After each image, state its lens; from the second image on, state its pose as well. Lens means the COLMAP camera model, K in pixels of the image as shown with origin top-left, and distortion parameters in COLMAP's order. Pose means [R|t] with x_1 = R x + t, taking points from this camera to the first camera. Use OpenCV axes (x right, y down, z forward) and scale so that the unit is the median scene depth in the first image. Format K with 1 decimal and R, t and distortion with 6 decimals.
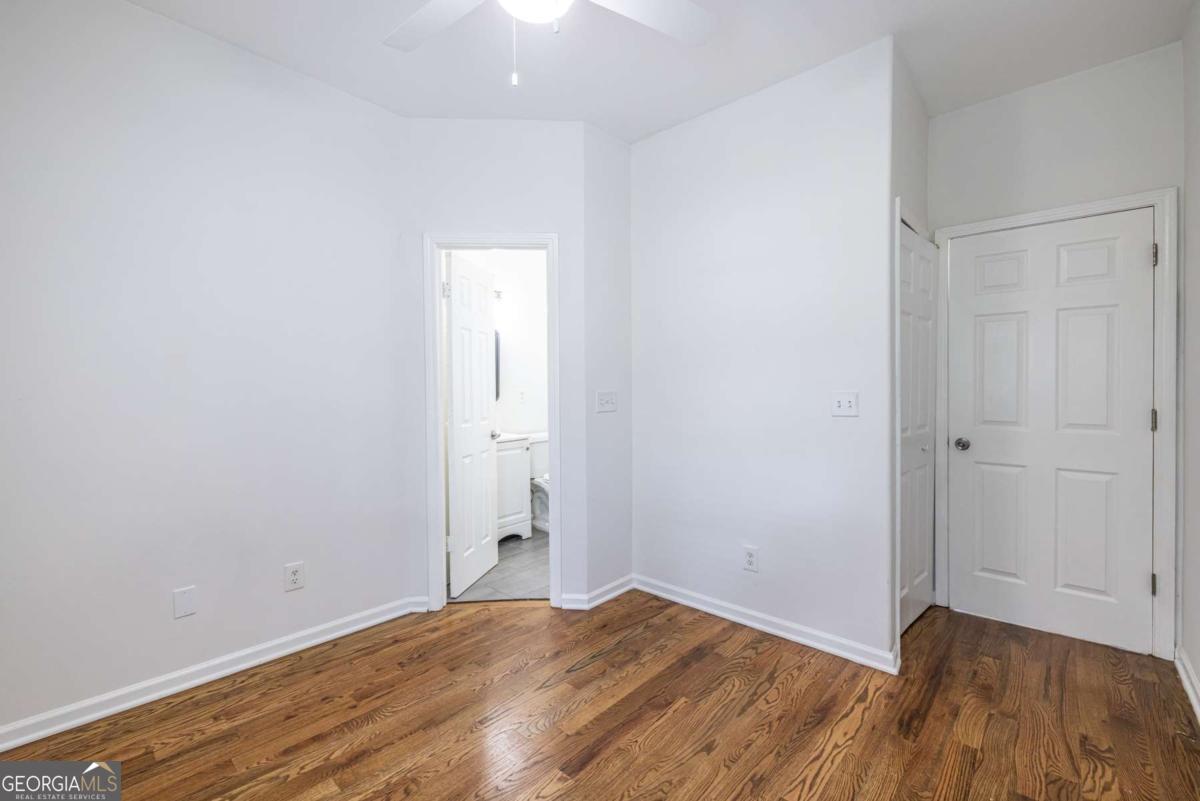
lens RADIAL K [[500.9, 0, 599.7], [0, 500.9, 396.8], [0, 0, 1]] dist [-0.002645, 0.001336]
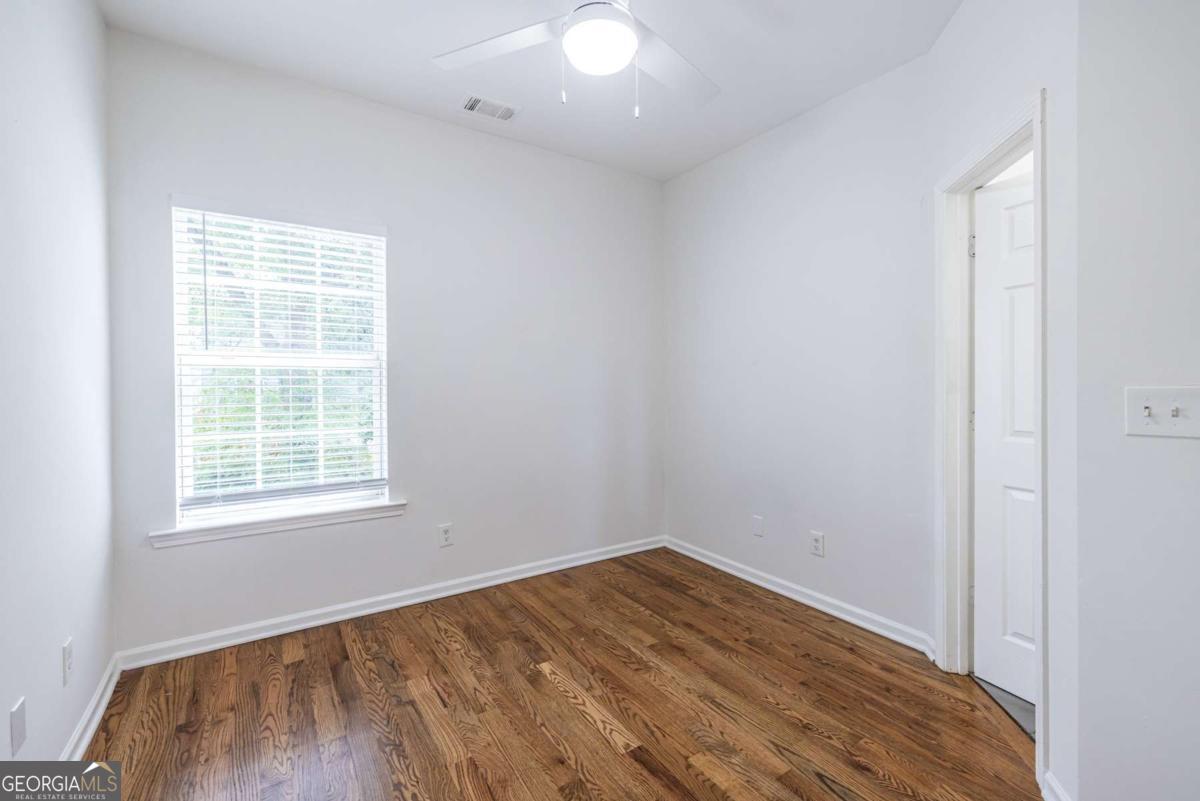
lens RADIAL K [[500.9, 0, 599.4], [0, 500.9, 392.1], [0, 0, 1]] dist [-0.002645, 0.001336]
pose [[-0.234400, 0.017479, -0.971983, 0.679431], [-0.009071, 0.999756, 0.020165, -0.016094], [0.972098, 0.013543, -0.234184, 0.821990]]
